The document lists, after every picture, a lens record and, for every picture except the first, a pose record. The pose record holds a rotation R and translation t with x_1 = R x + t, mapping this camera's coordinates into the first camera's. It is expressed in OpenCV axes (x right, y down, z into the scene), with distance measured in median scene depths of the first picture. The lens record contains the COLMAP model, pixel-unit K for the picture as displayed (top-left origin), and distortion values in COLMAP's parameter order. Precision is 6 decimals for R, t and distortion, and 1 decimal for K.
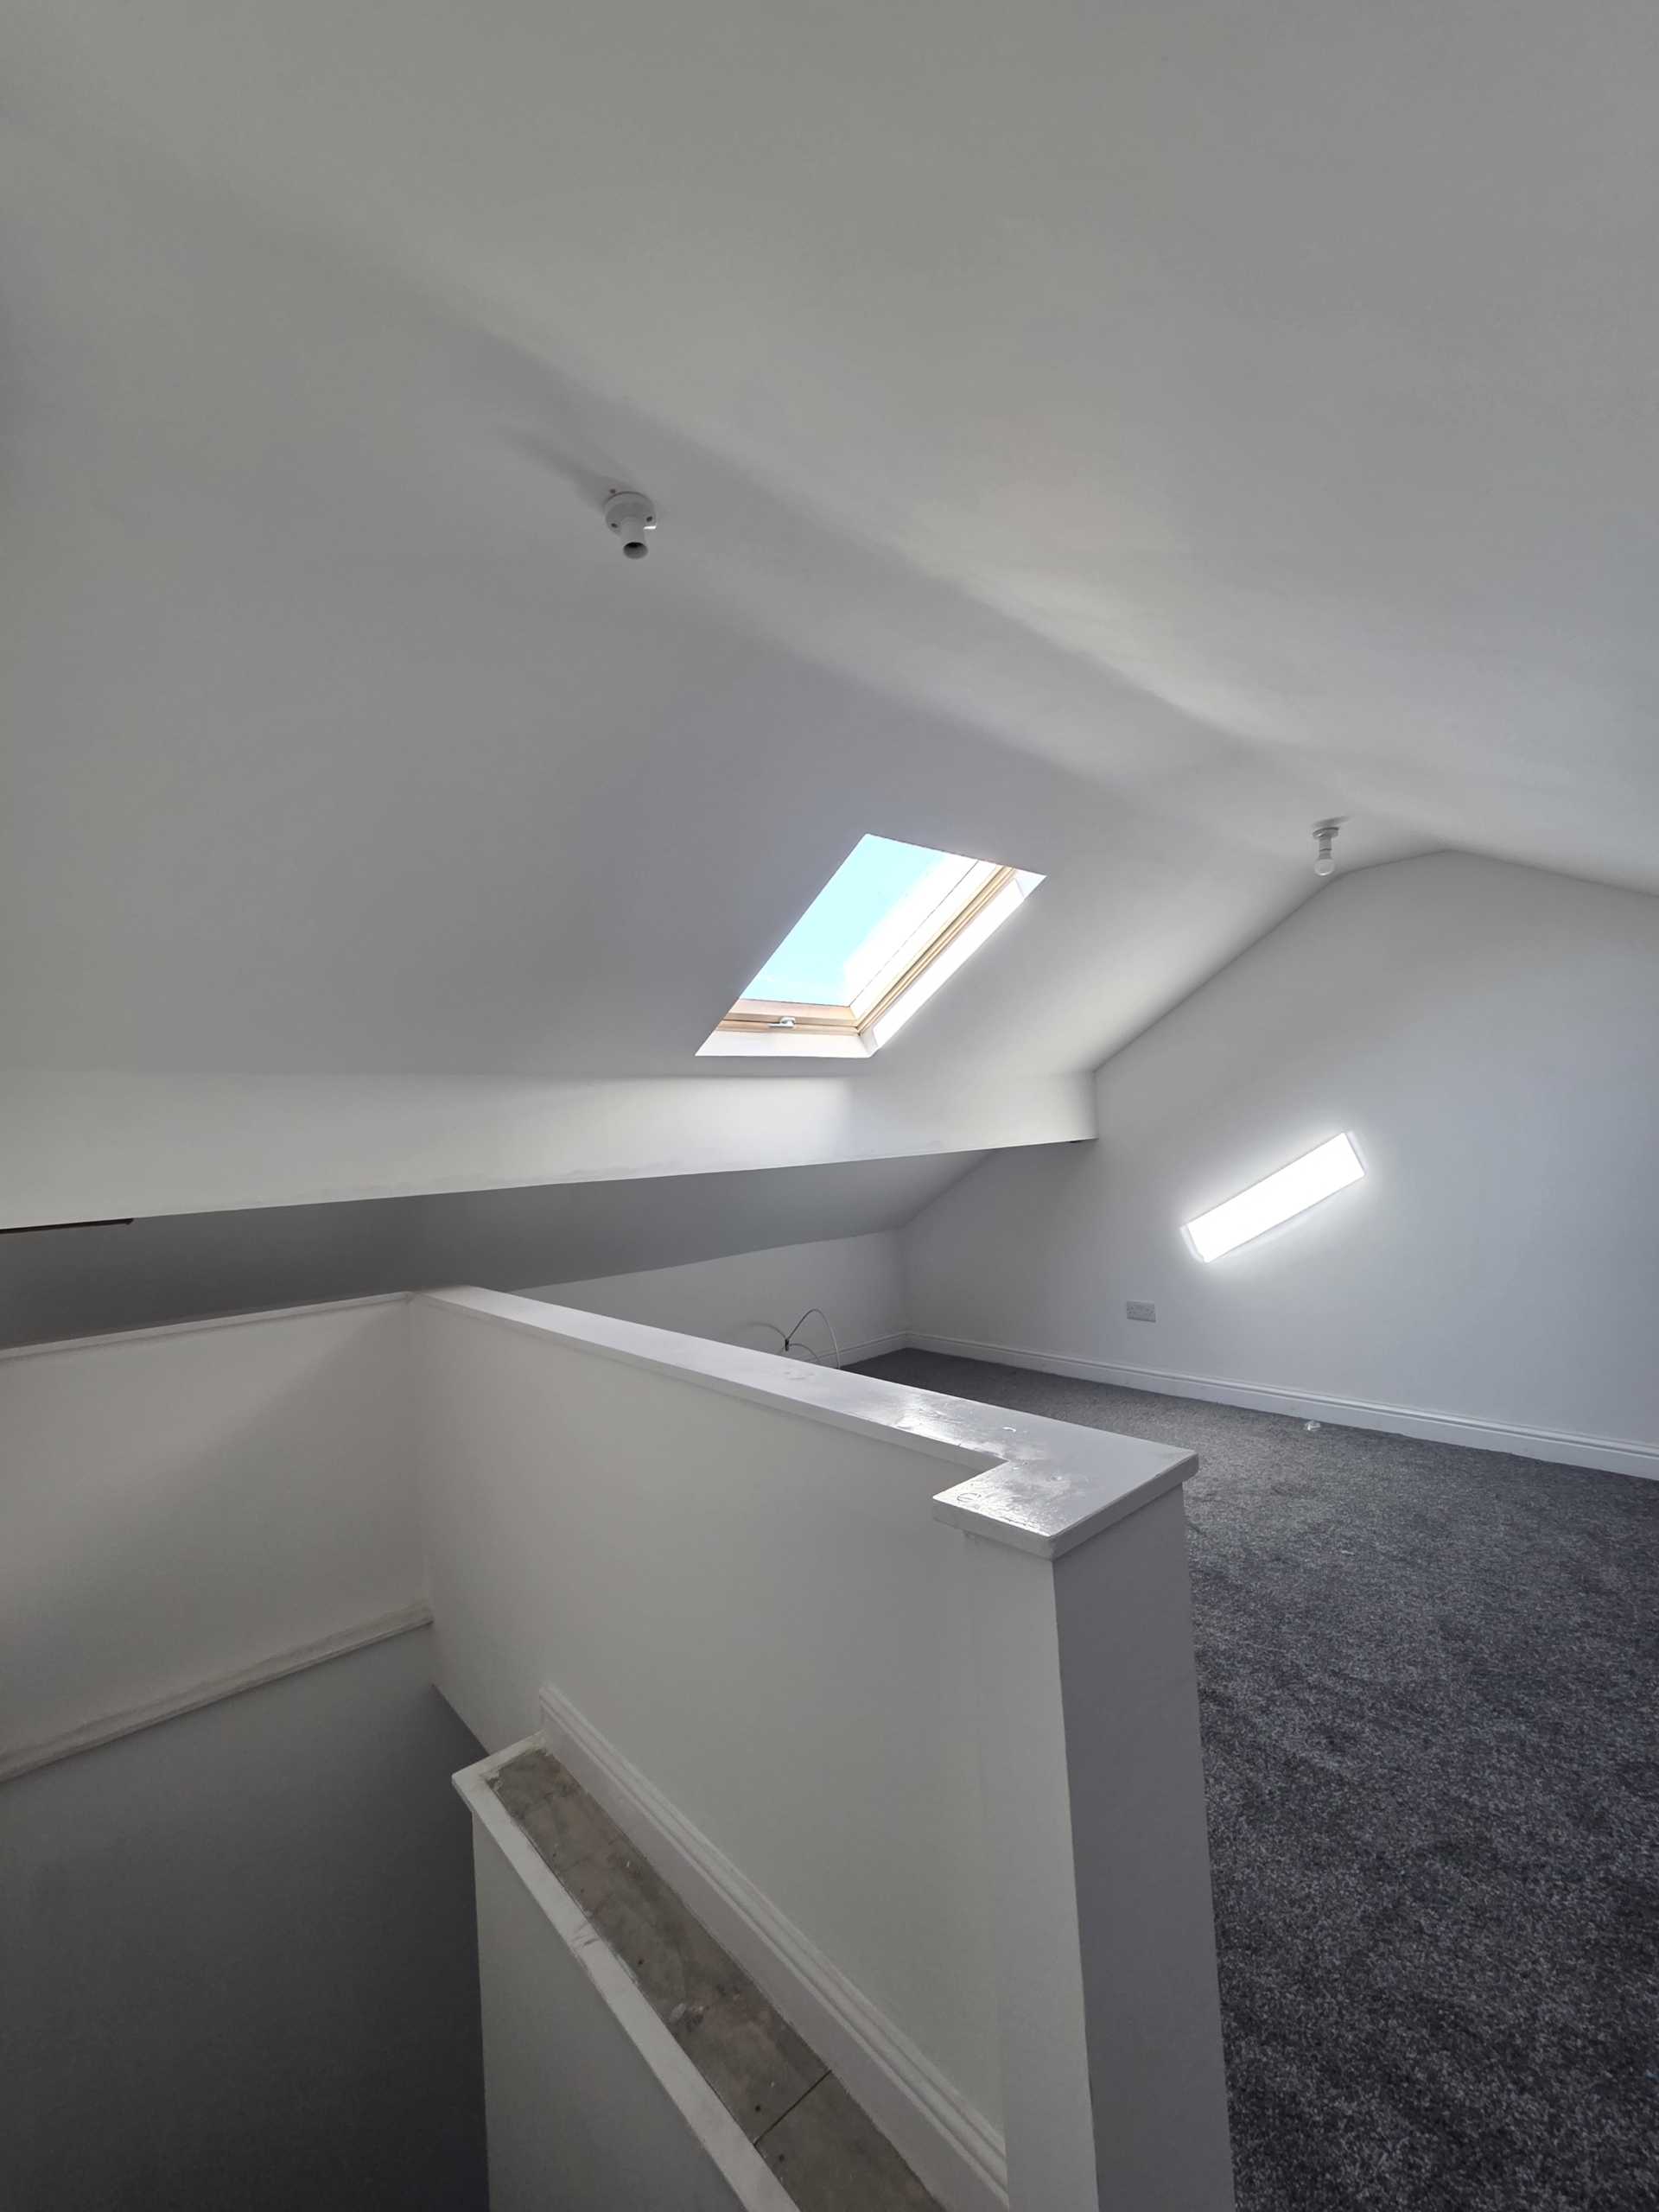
lens RADIAL K [[905.5, 0, 830.7], [0, 905.5, 1097.0], [0, 0, 1]] dist [0.000717, 0.000520]
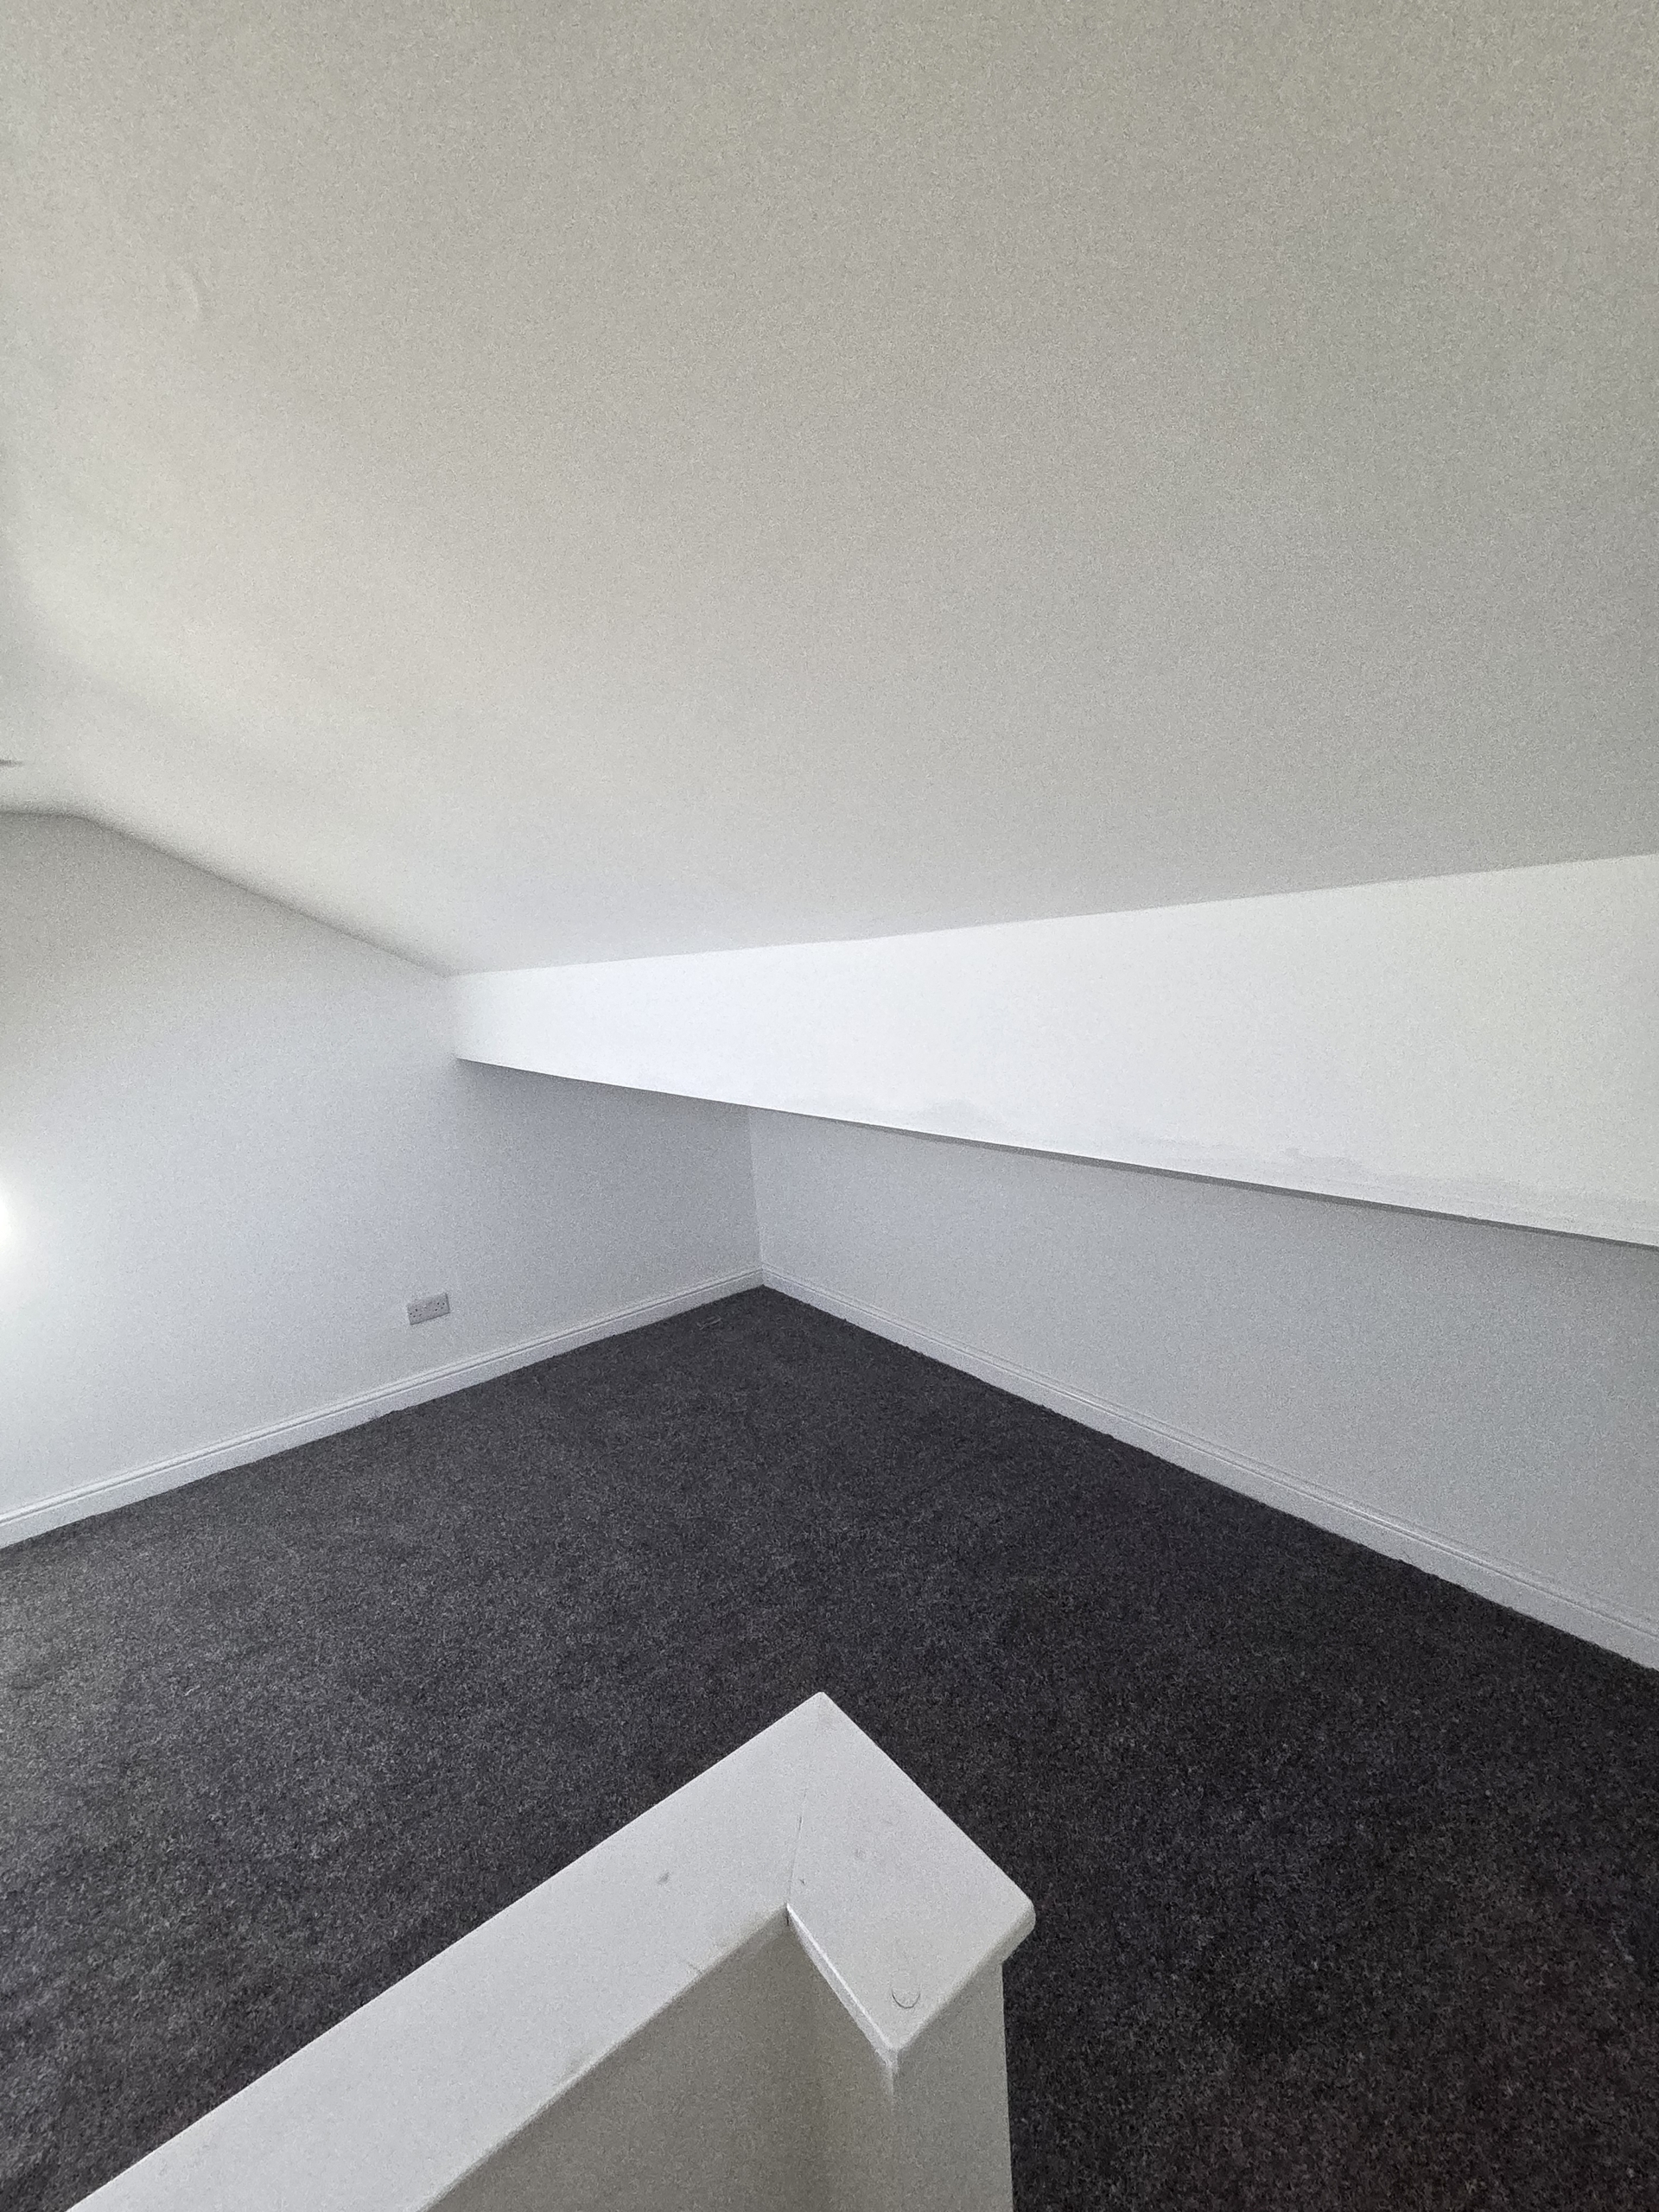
lens RADIAL K [[905.5, 0, 830.2], [0, 905.5, 1106.6], [0, 0, 1]] dist [0.000717, 0.000520]
pose [[0.056093, -0.113112, 0.991998, -0.197627], [0.022098, 0.993459, 0.112029, -0.134564], [-0.998181, 0.015638, 0.058225, 0.421667]]
